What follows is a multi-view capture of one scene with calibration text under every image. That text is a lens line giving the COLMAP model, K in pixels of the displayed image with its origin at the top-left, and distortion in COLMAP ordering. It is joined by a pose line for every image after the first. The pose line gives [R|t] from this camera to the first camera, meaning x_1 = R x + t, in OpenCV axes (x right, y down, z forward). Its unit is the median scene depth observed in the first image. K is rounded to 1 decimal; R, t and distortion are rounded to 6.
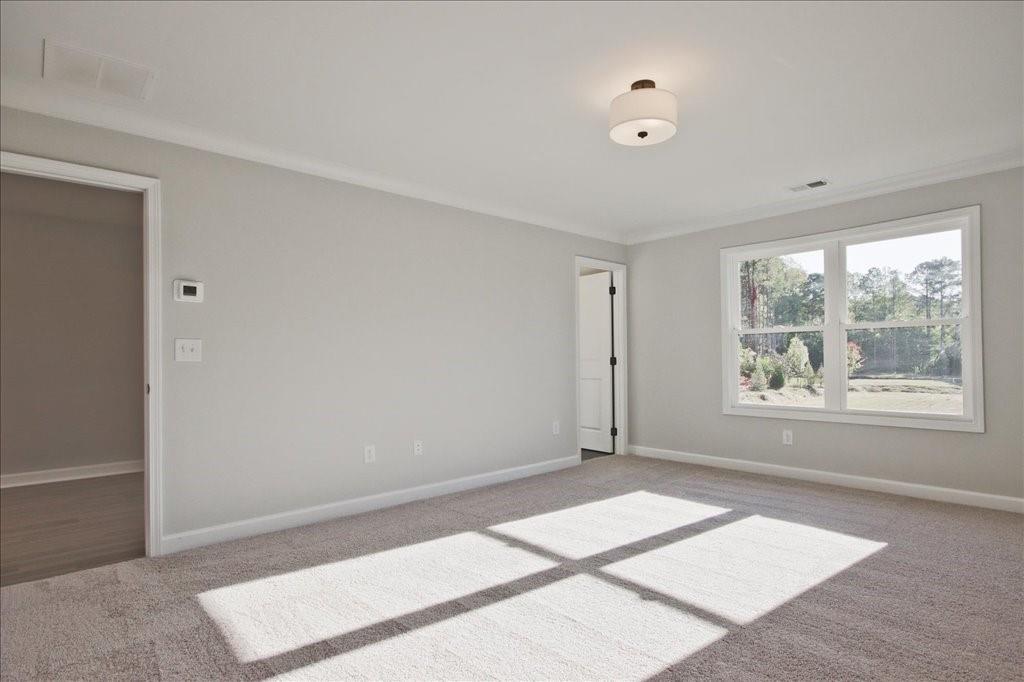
lens RADIAL K [[532.8, 0, 517.4], [0, 532.8, 344.9], [0, 0, 1]] dist [0.002070, 0.000132]
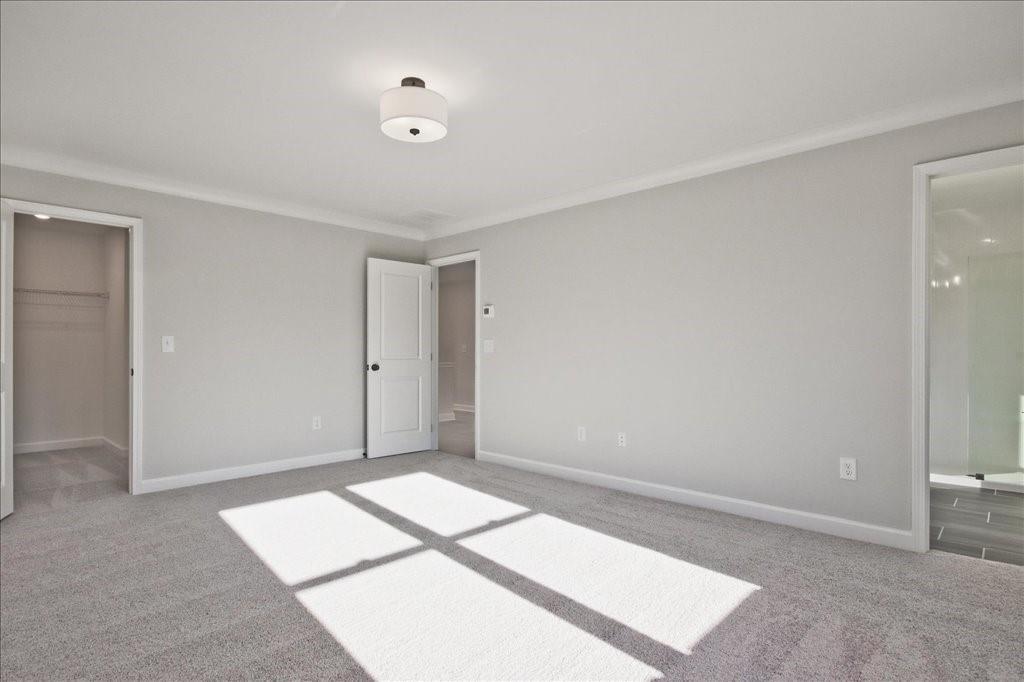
lens RADIAL K [[532.8, 0, 517.4], [0, 532.8, 344.9], [0, 0, 1]] dist [0.002070, 0.000132]
pose [[0.064831, -0.001365, -0.997895, 1.117206], [0.022045, 0.999757, 0.000065, 0.009402], [0.997653, -0.022003, 0.064845, 0.999107]]
